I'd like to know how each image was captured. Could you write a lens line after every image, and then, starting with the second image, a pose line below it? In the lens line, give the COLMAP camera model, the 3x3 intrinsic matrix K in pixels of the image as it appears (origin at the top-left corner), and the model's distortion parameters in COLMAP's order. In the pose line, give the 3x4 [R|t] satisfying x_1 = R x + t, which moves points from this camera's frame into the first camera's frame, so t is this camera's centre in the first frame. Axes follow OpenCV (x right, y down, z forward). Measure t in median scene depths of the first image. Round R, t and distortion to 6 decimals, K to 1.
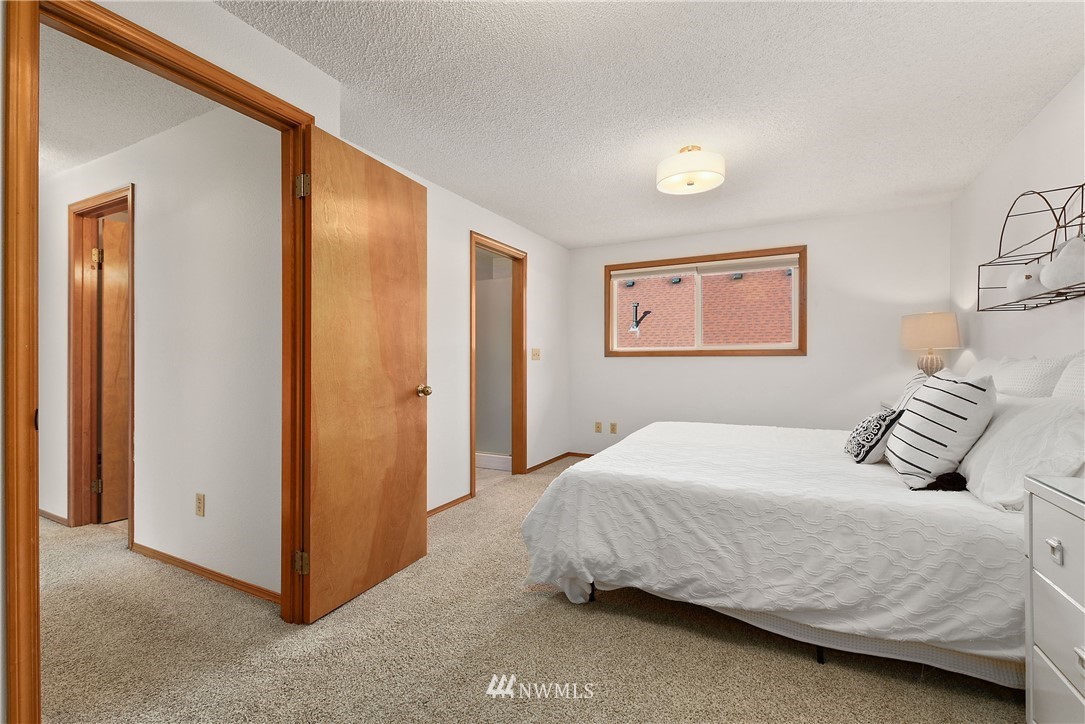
lens RADIAL K [[468.5, 0, 546.7], [0, 468.5, 362.2], [0, 0, 1]] dist [0.011259, -0.006390]
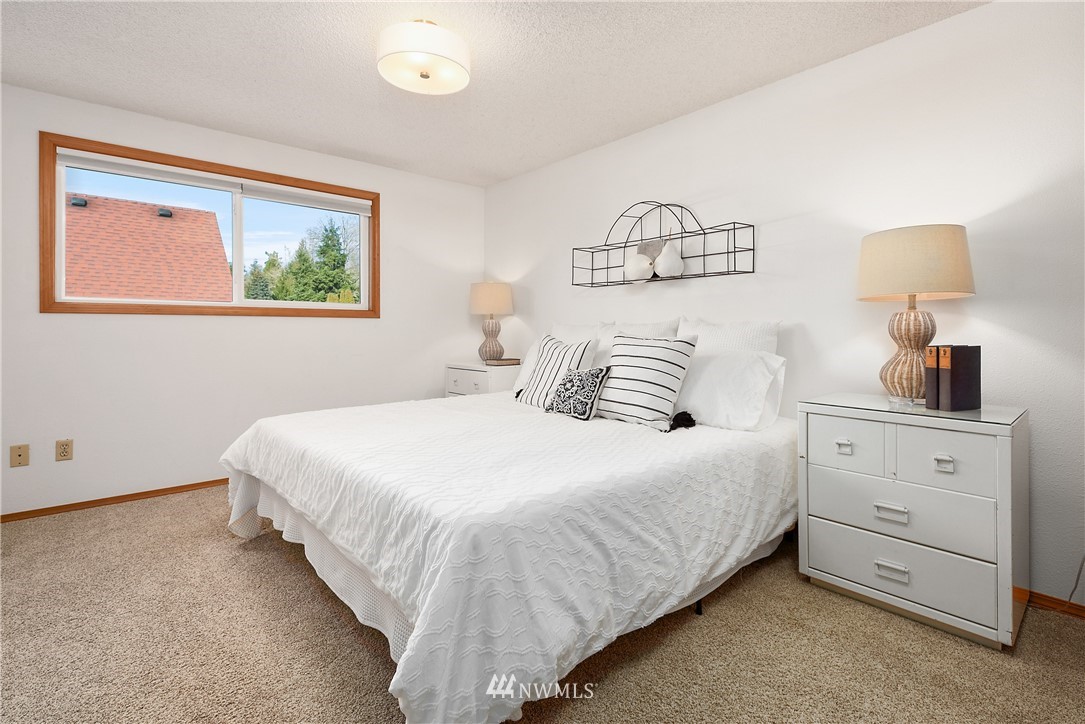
lens RADIAL K [[518.9, 0, 521.8], [0, 518.9, 328.5], [0, 0, 1]] dist [0.019927, -0.004843]
pose [[0.372491, 0.001785, 0.928034, -0.544047], [-0.002995, 0.999995, -0.000721, 0.011623], [-0.928031, -0.002511, 0.372494, 0.809486]]
